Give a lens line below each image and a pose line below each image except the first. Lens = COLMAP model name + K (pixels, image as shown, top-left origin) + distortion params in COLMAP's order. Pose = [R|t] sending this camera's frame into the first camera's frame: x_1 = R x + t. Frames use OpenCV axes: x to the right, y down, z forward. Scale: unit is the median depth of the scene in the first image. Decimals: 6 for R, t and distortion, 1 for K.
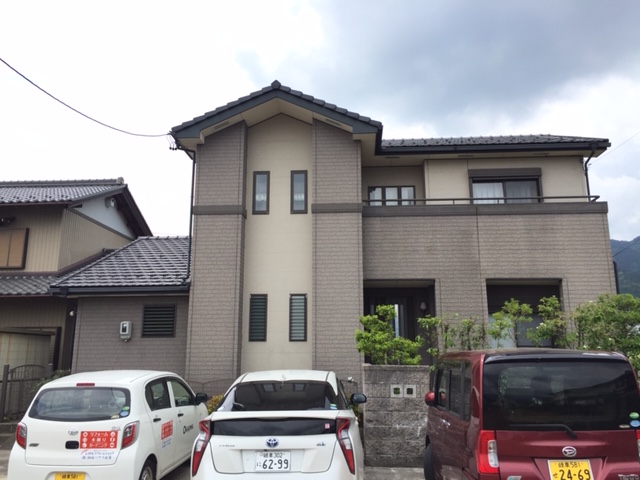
lens RADIAL K [[543.4, 0, 320.0], [0, 543.4, 240.0], [0, 0, 1]] dist [0.096835, -0.145005]
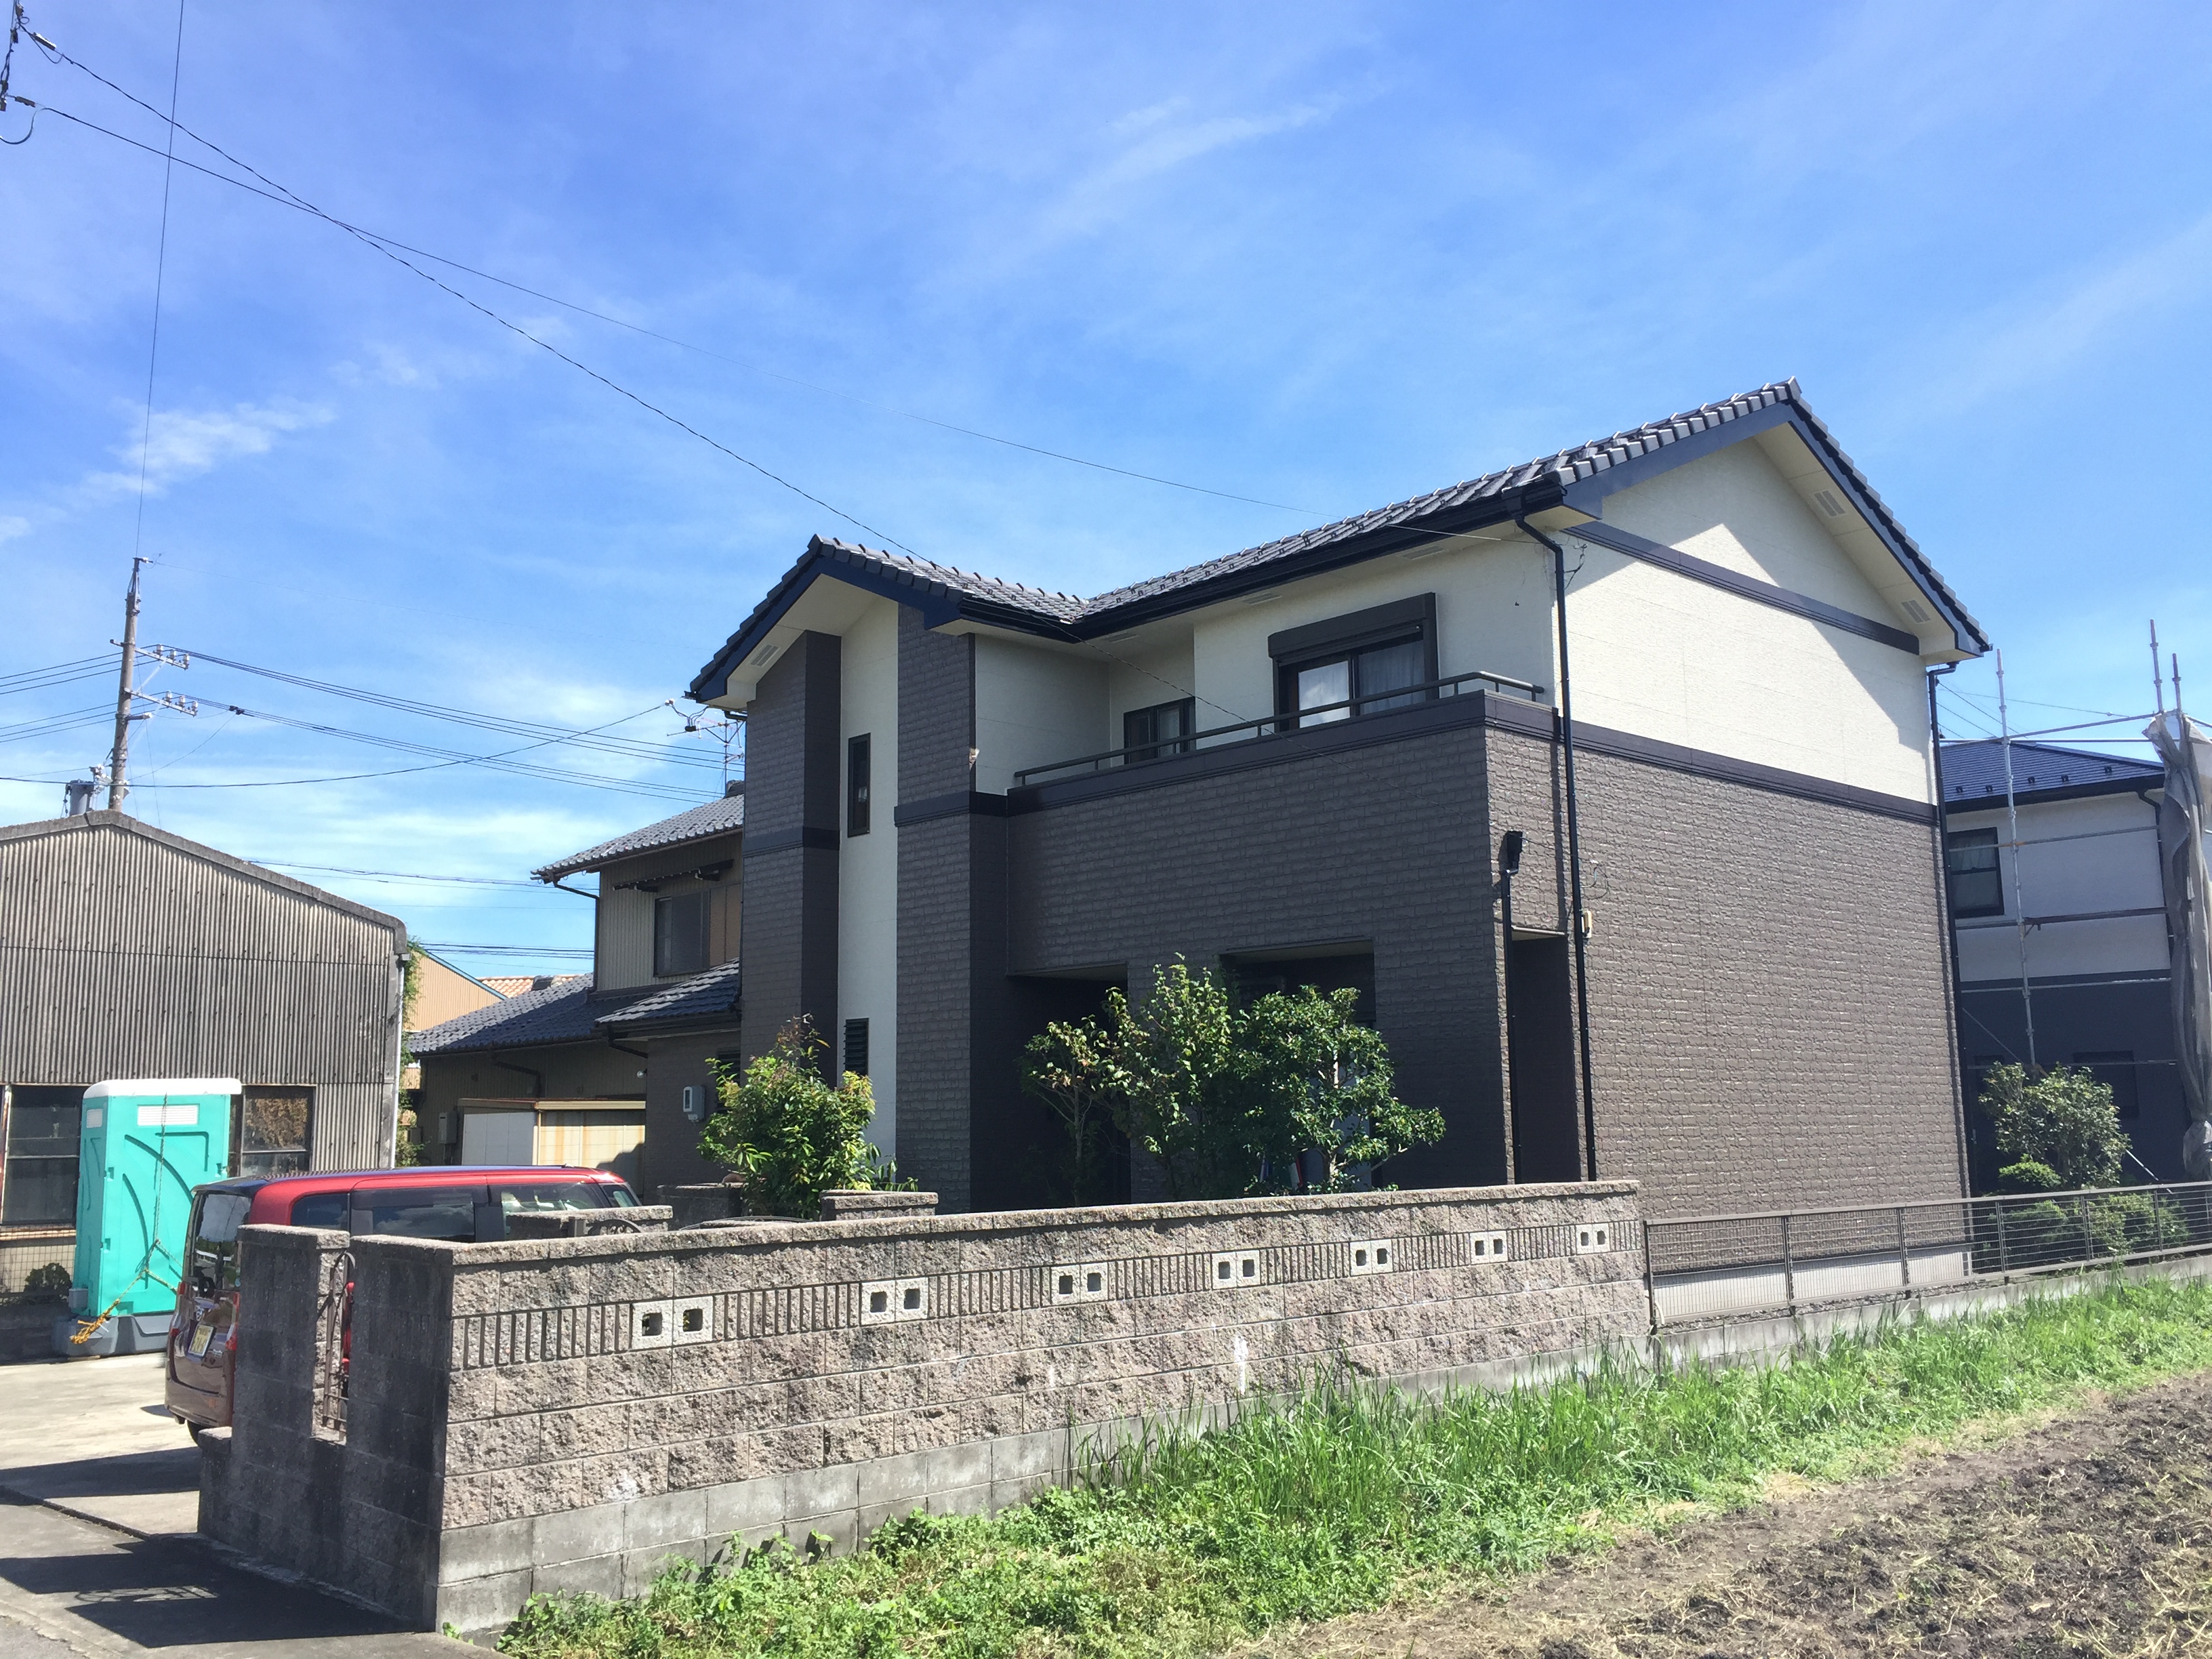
lens RADIAL K [[1878.1, 0, 1106.0], [0, 1878.1, 829.5], [0, 0, 1]] dist [0.096835, -0.145005]
pose [[0.716657, -0.114007, -0.688045, 1.245589], [0.150561, 0.988576, -0.006982, -0.015265], [0.680980, -0.098589, 0.725635, 0.043965]]
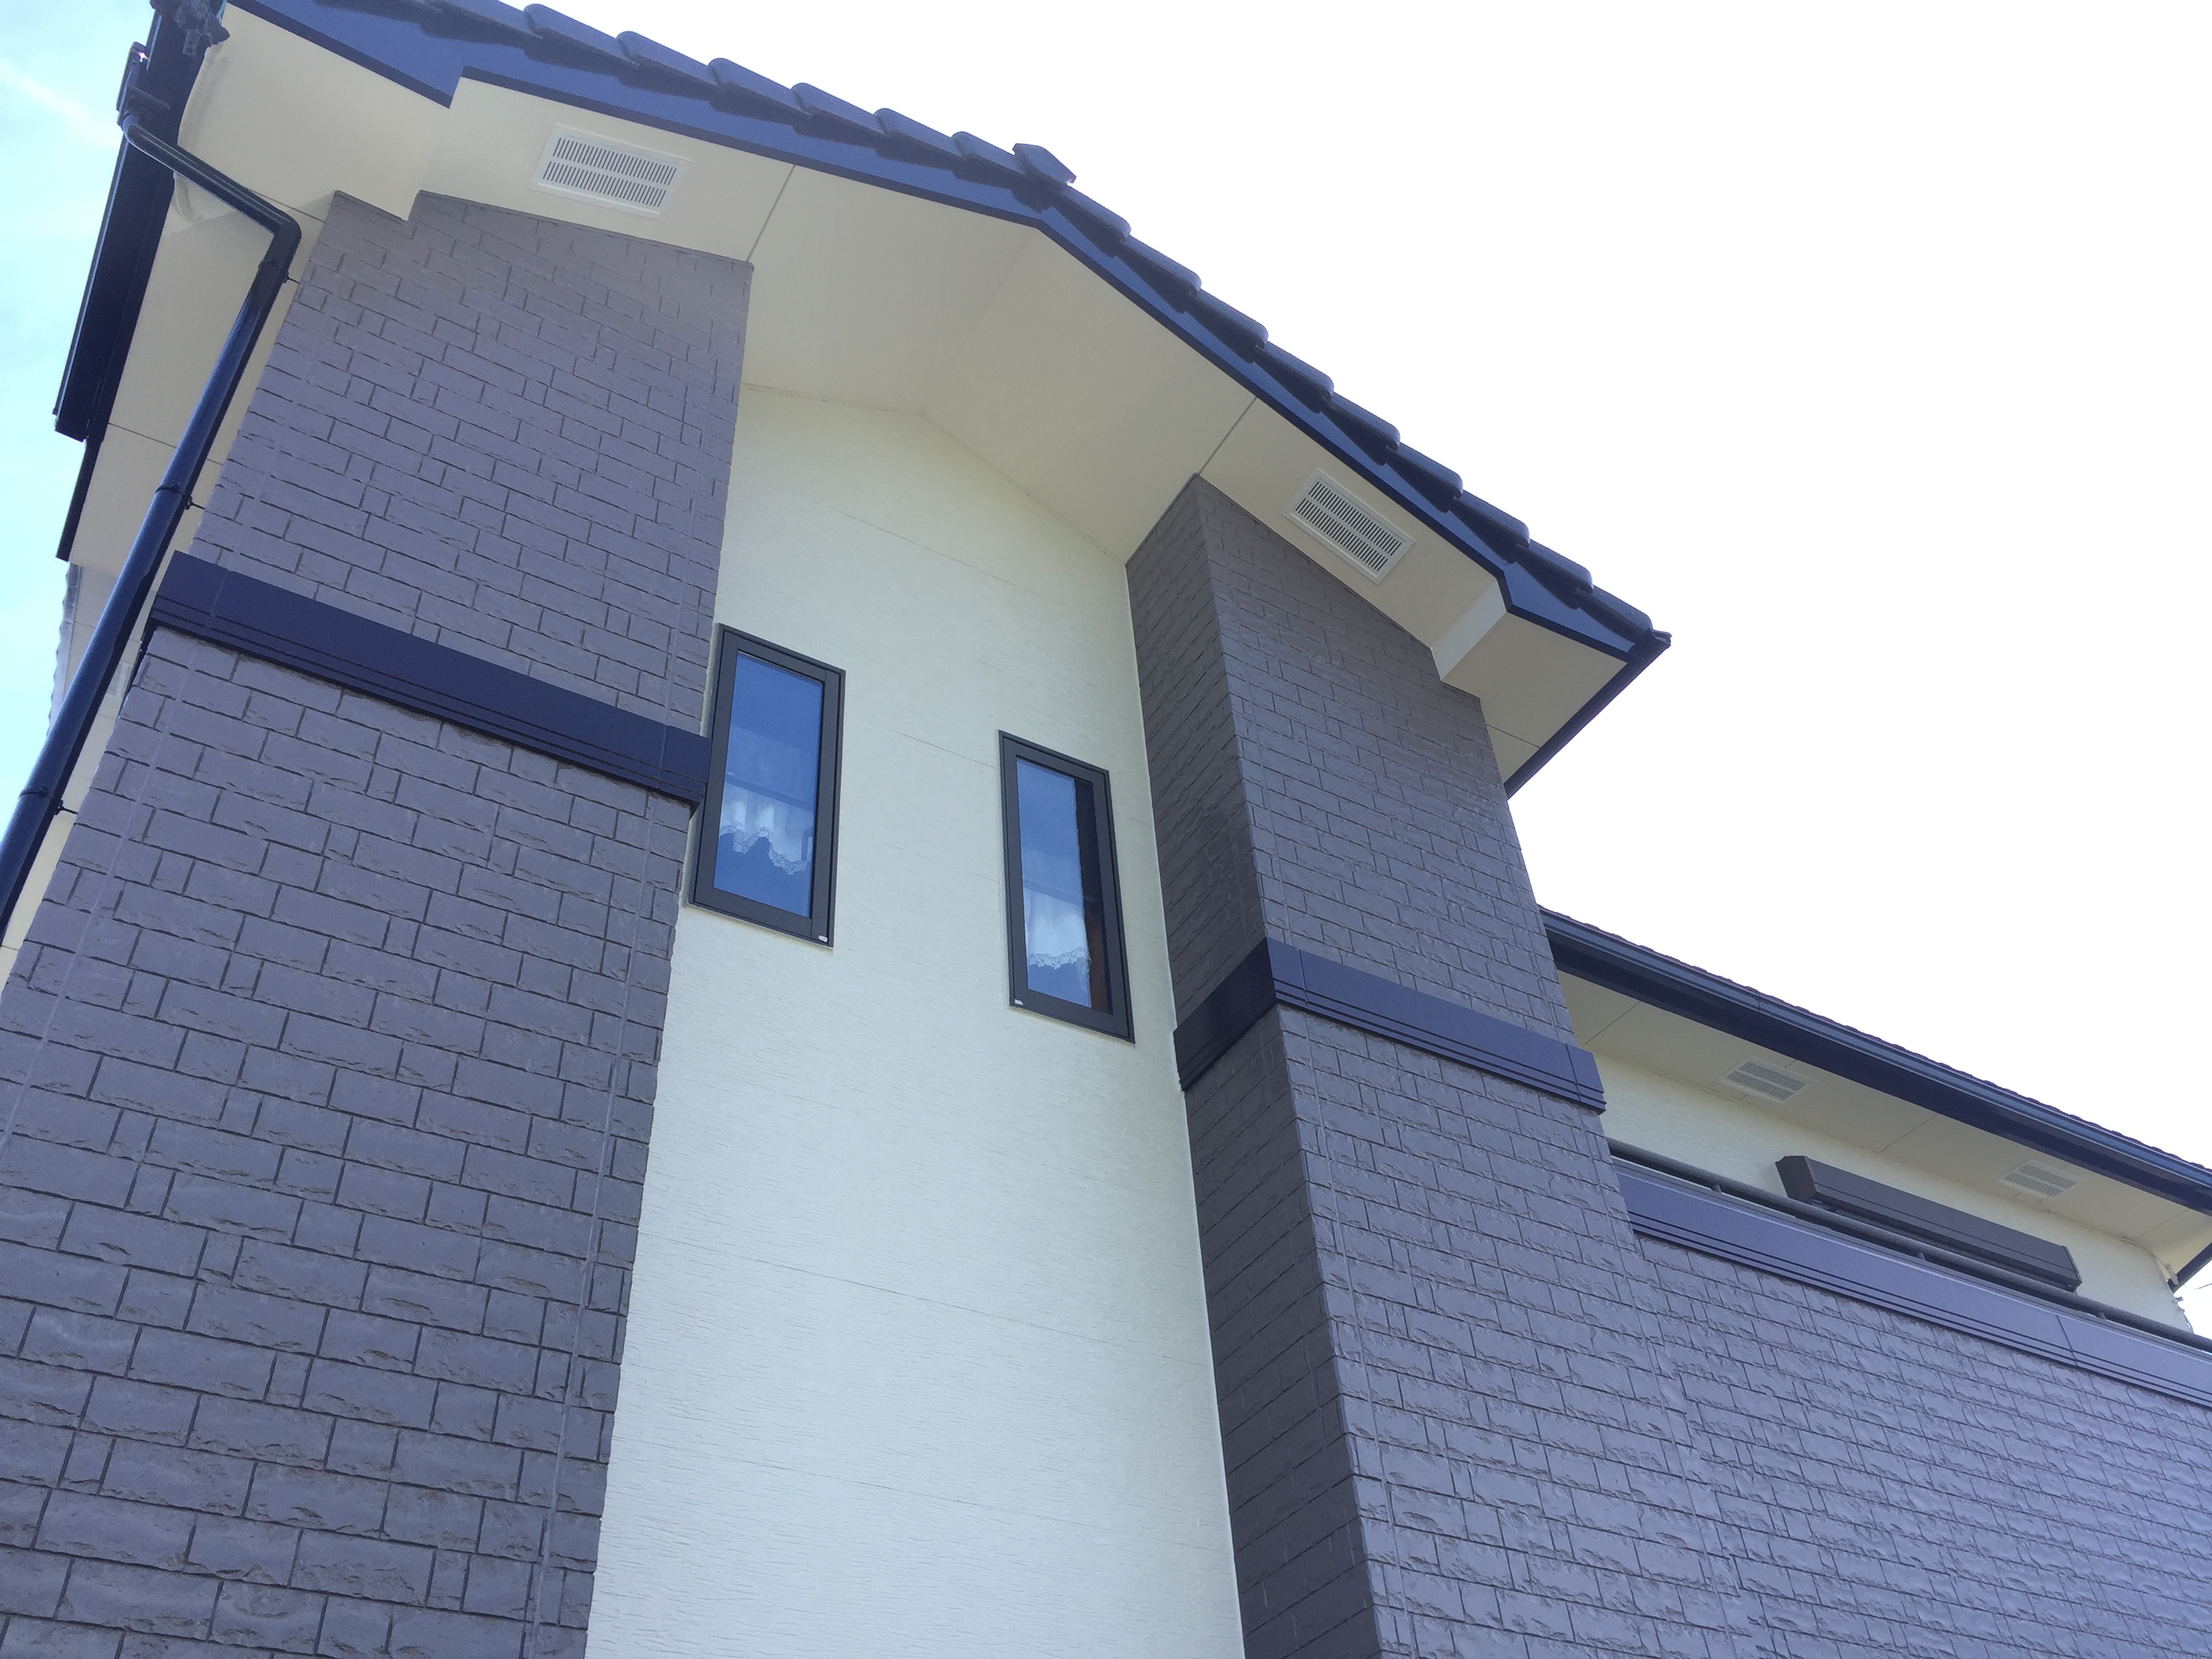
lens RADIAL K [[1878.1, 0, 1106.0], [0, 1878.1, 829.5], [0, 0, 1]] dist [0.096835, -0.145005]
pose [[0.823214, 0.348450, 0.448221, -0.223990], [-0.054442, 0.834306, -0.548607, 0.133893], [-0.565115, 0.427218, 0.705783, 0.685111]]
